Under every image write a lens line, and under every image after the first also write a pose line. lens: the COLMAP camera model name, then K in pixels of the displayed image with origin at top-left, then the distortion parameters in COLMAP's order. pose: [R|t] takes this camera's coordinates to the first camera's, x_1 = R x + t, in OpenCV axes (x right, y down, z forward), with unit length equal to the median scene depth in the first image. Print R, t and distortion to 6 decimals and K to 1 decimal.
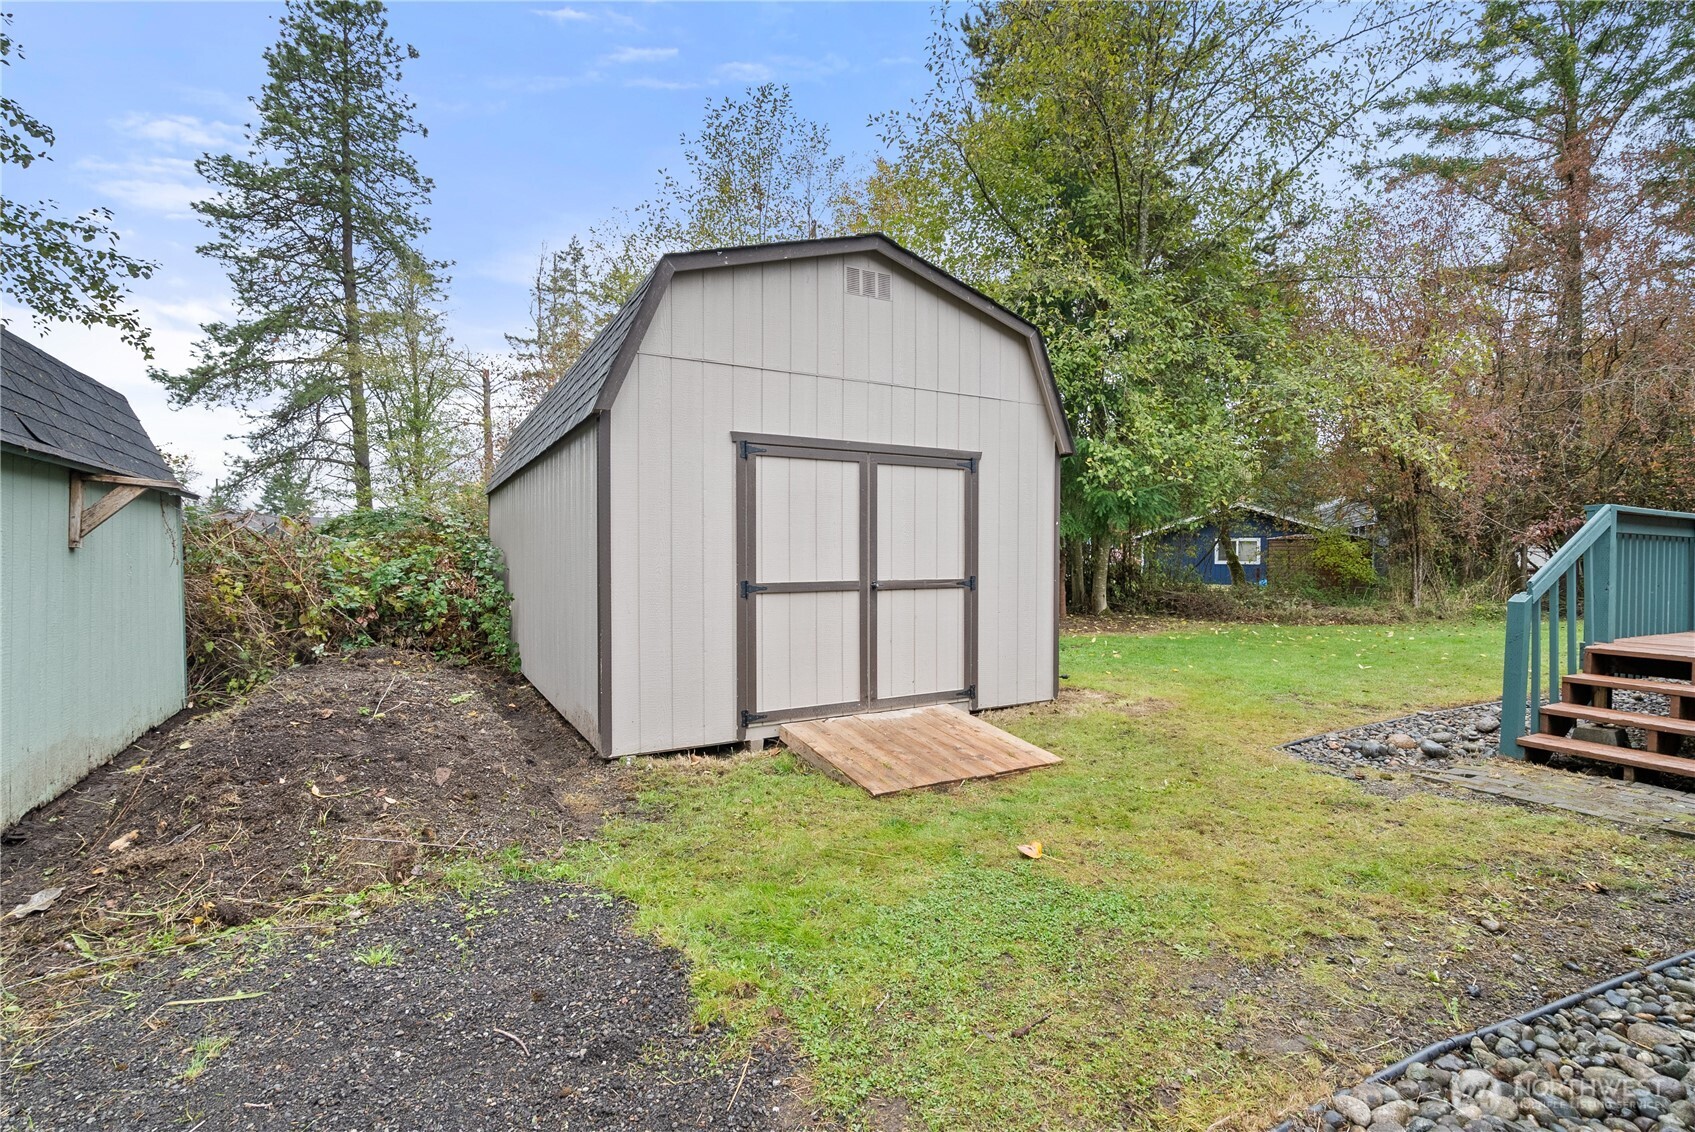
lens RADIAL K [[778.1, 0, 846.6], [0, 778.1, 565.0], [0, 0, 1]] dist [-0.001462, 0.002123]
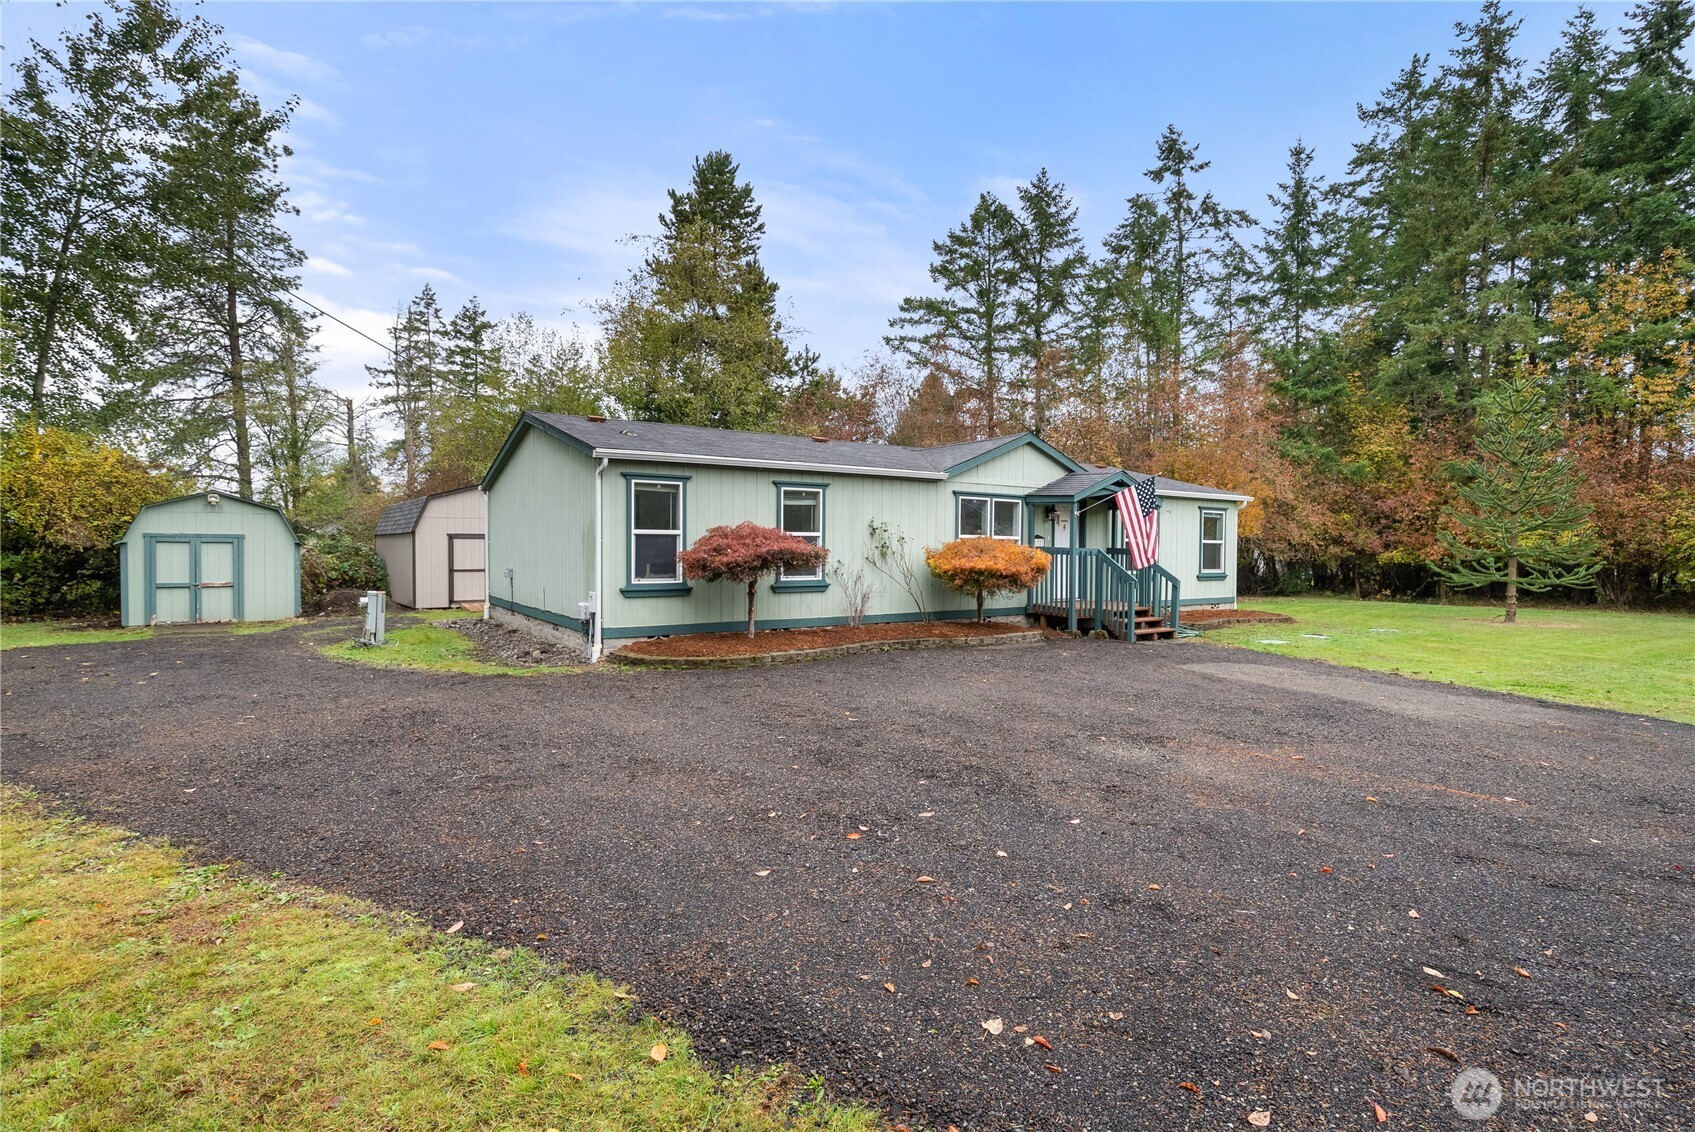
lens RADIAL K [[821.5, 0, 854.4], [0, 821.5, 560.9], [0, 0, 1]] dist [0.001141, 0.001233]
pose [[0.991158, -0.000173, 0.132687, 0.171791], [-0.000292, 0.999994, 0.003484, -0.004616], [-0.132687, -0.003492, 0.991152, -0.439765]]
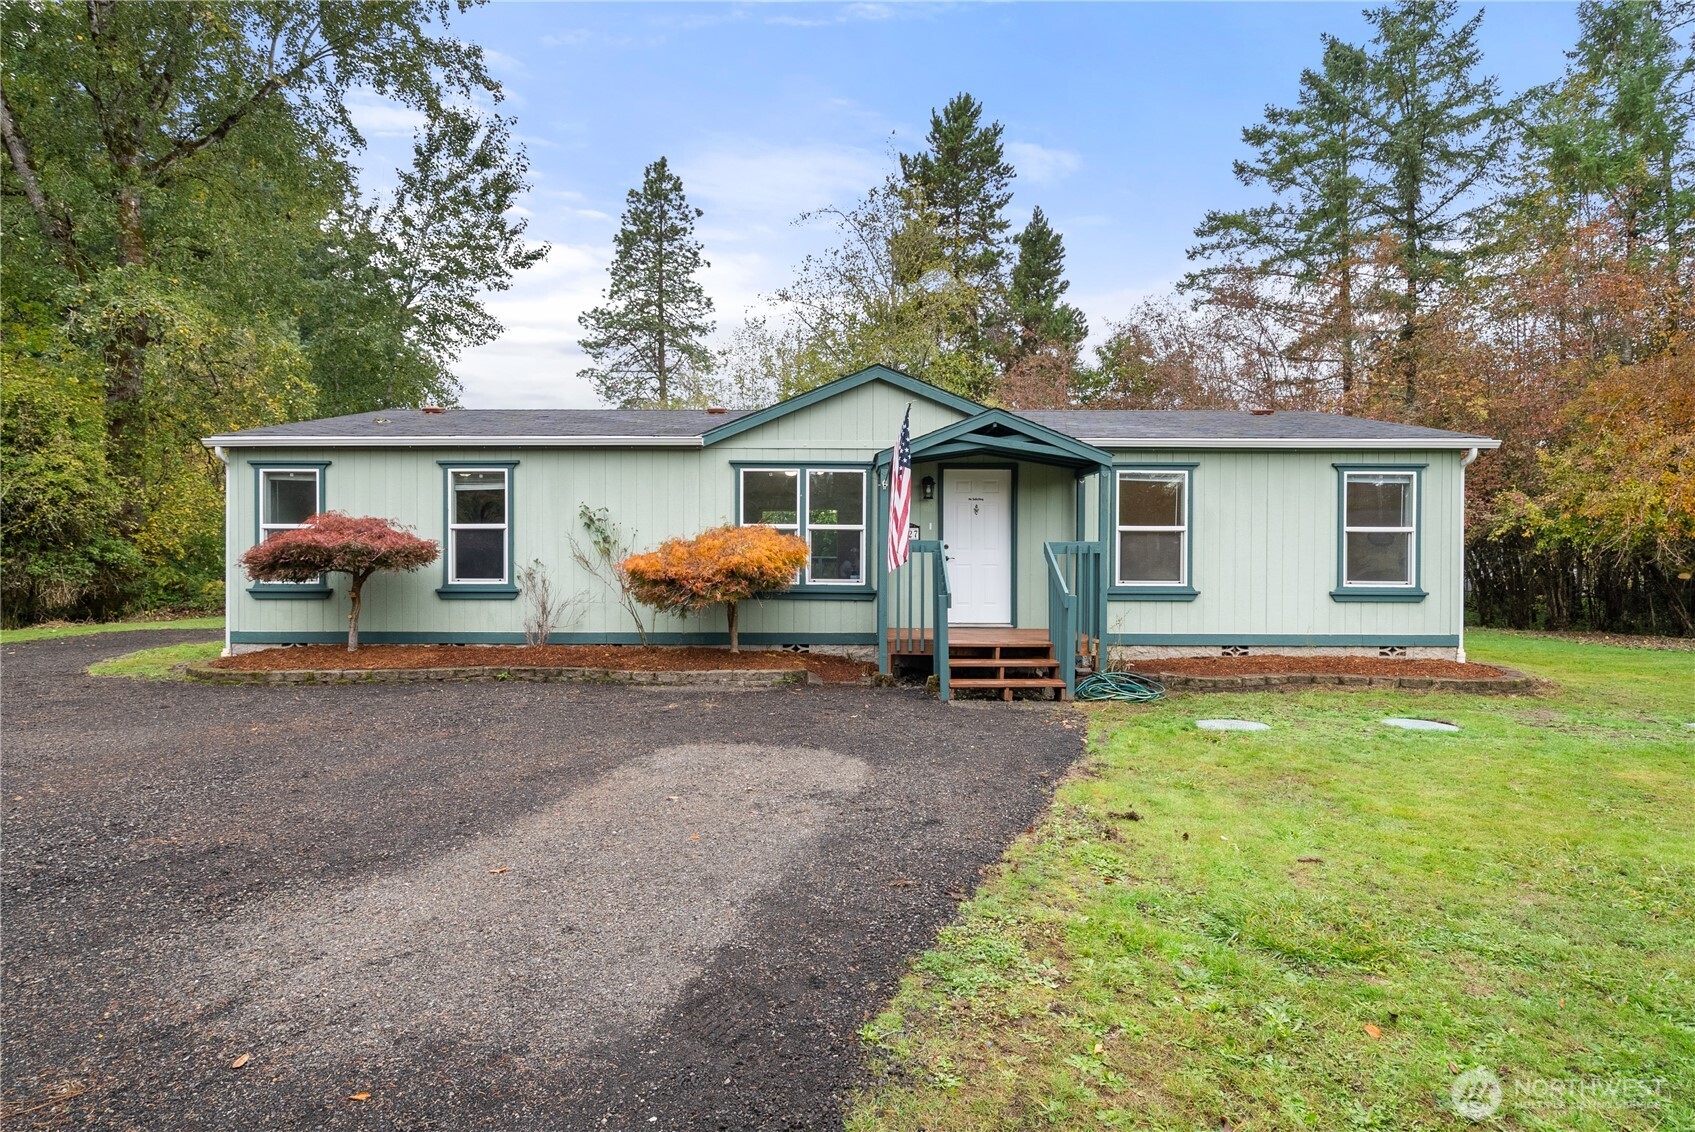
lens RADIAL K [[863.5, 0, 850.0], [0, 863.5, 573.0], [0, 0, 1]] dist [-0.000125, -0.000017]
pose [[0.892008, 0.006028, -0.451978, 0.423138], [-0.004477, 0.999980, 0.004502, -0.001014], [0.451997, -0.001993, 0.892017, -0.303521]]
